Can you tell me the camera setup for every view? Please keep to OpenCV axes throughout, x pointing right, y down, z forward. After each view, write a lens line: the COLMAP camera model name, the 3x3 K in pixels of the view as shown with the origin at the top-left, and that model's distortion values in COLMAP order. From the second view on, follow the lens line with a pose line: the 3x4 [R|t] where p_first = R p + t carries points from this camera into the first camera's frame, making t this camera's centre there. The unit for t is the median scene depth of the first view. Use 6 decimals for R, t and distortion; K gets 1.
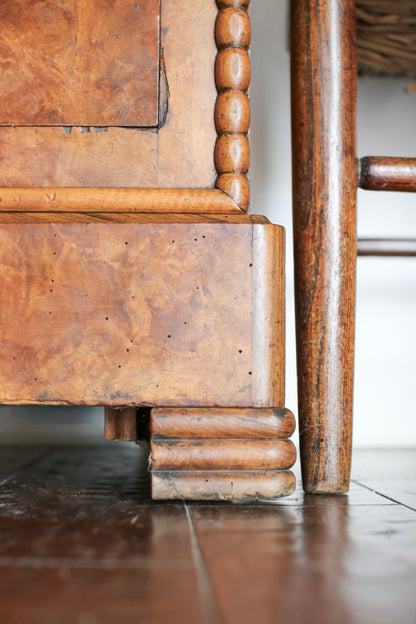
lens RADIAL K [[887.4, 0, 208.0], [0, 887.4, 312.0], [0, 0, 1]] dist [-0.180299, 0.248504]
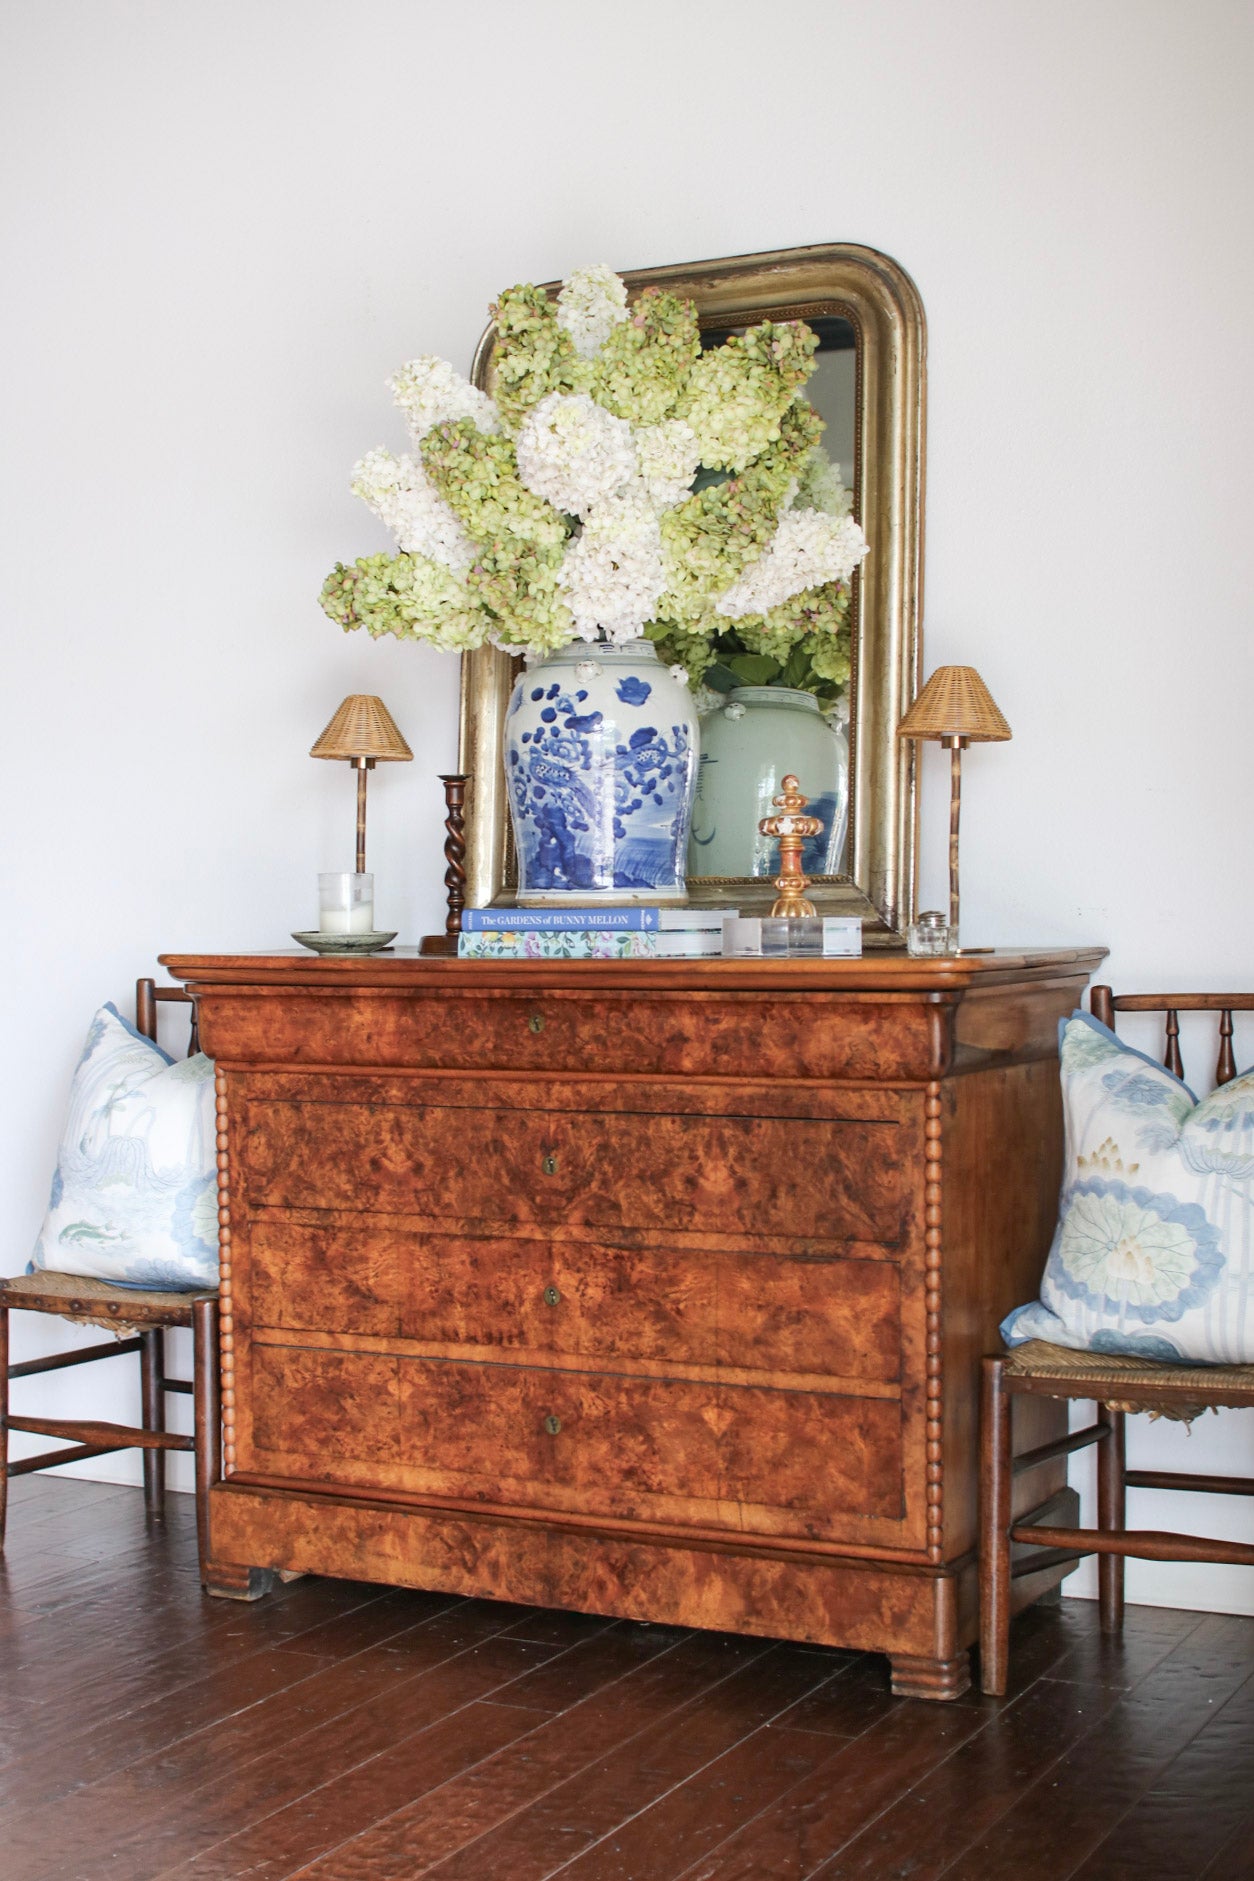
lens RADIAL K [[2675.1, 0, 627.0], [0, 2675.1, 940.5], [0, 0, 1]] dist [-0.180299, 0.248504]
pose [[0.861330, -0.005844, -0.508012, 2.738146], [0.063218, 0.993395, 0.095758, -2.350570], [0.504097, -0.114595, 0.856011, -4.812776]]
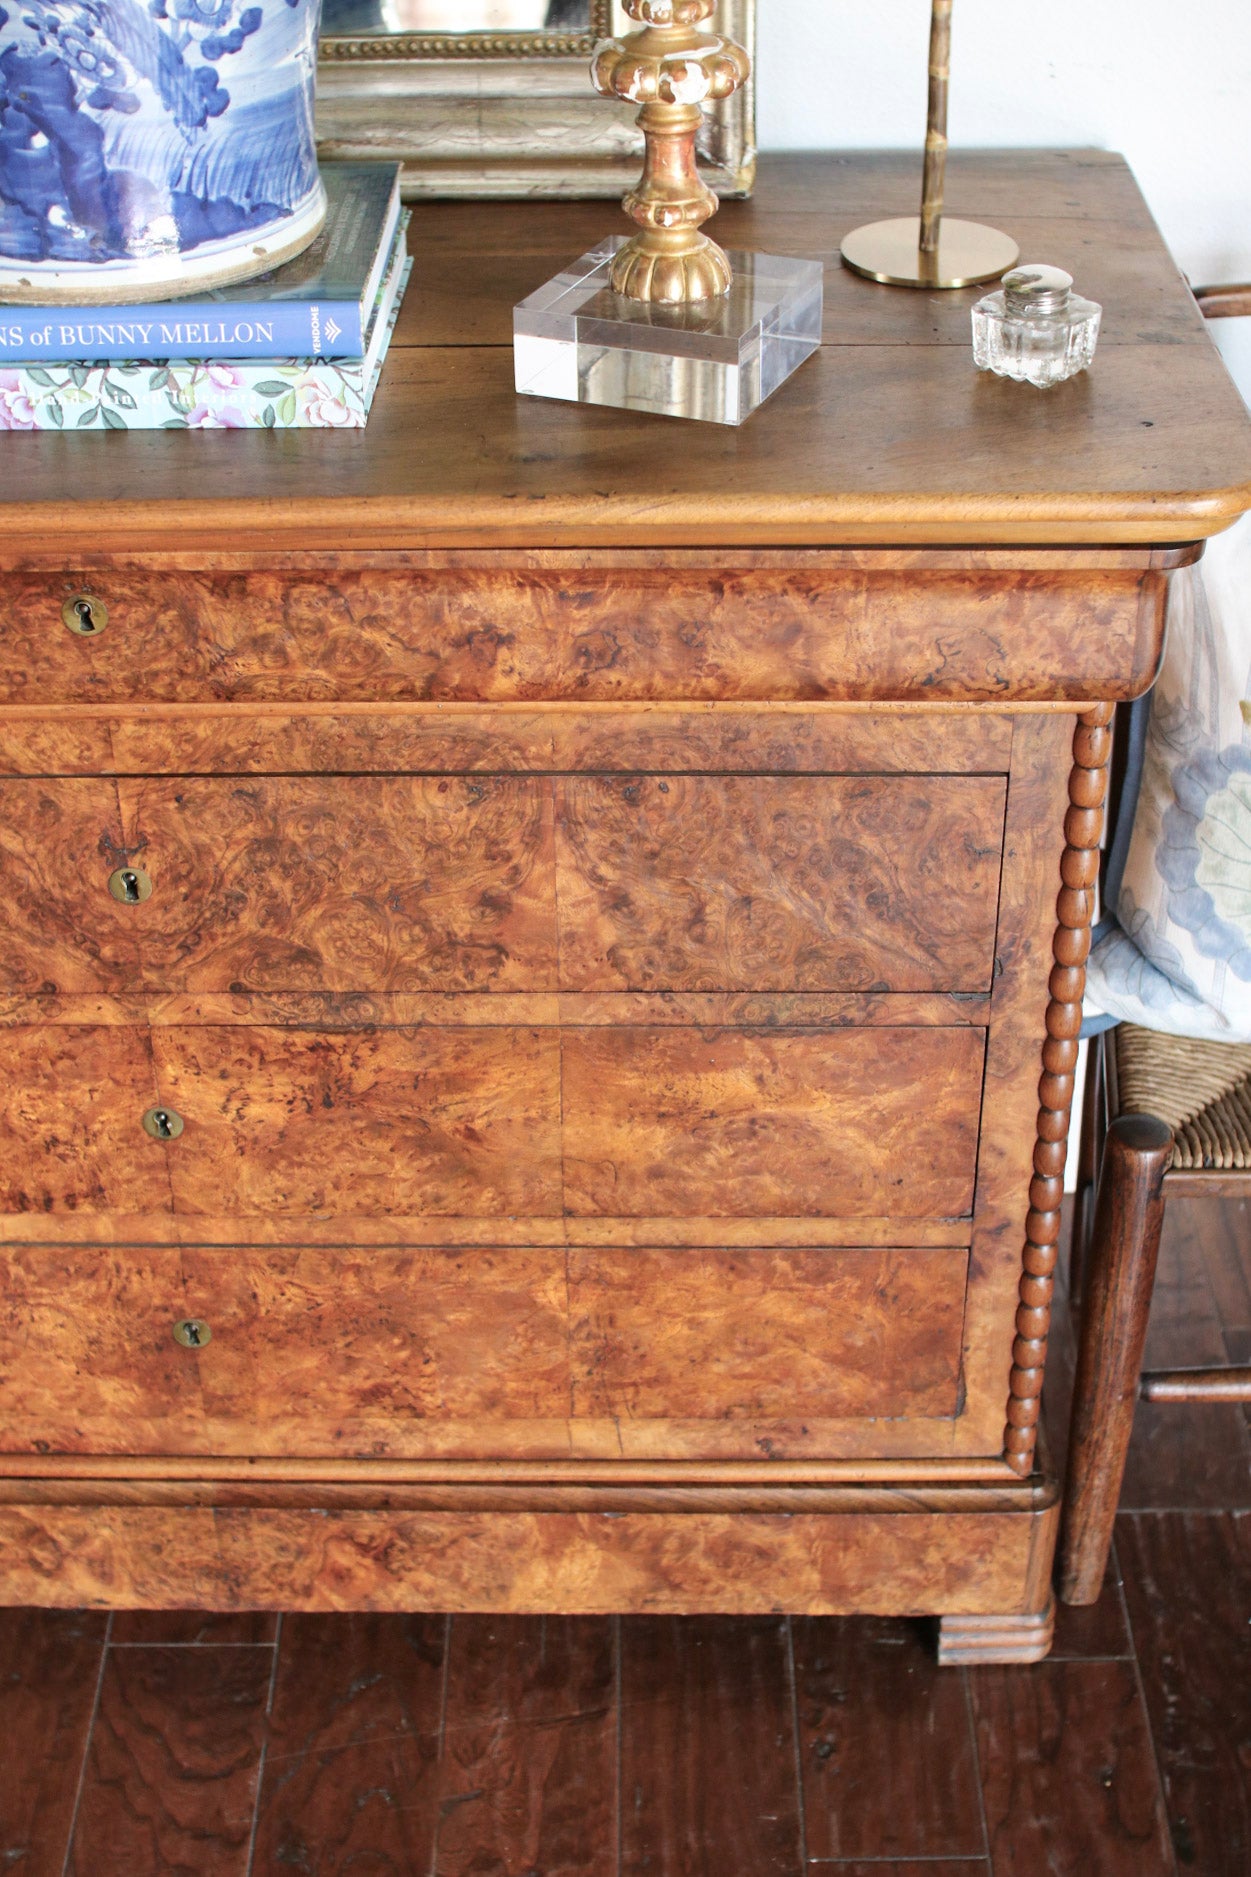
lens RADIAL K [[2669.4, 0, 625.5], [0, 2669.4, 938.5], [0, 0, 1]] dist [-0.180299, 0.248504]
pose [[0.998885, 0.010809, -0.045962, -0.346182], [0.020919, 0.771384, 0.636026, -2.986872], [0.042329, -0.636278, 0.770298, -1.273603]]
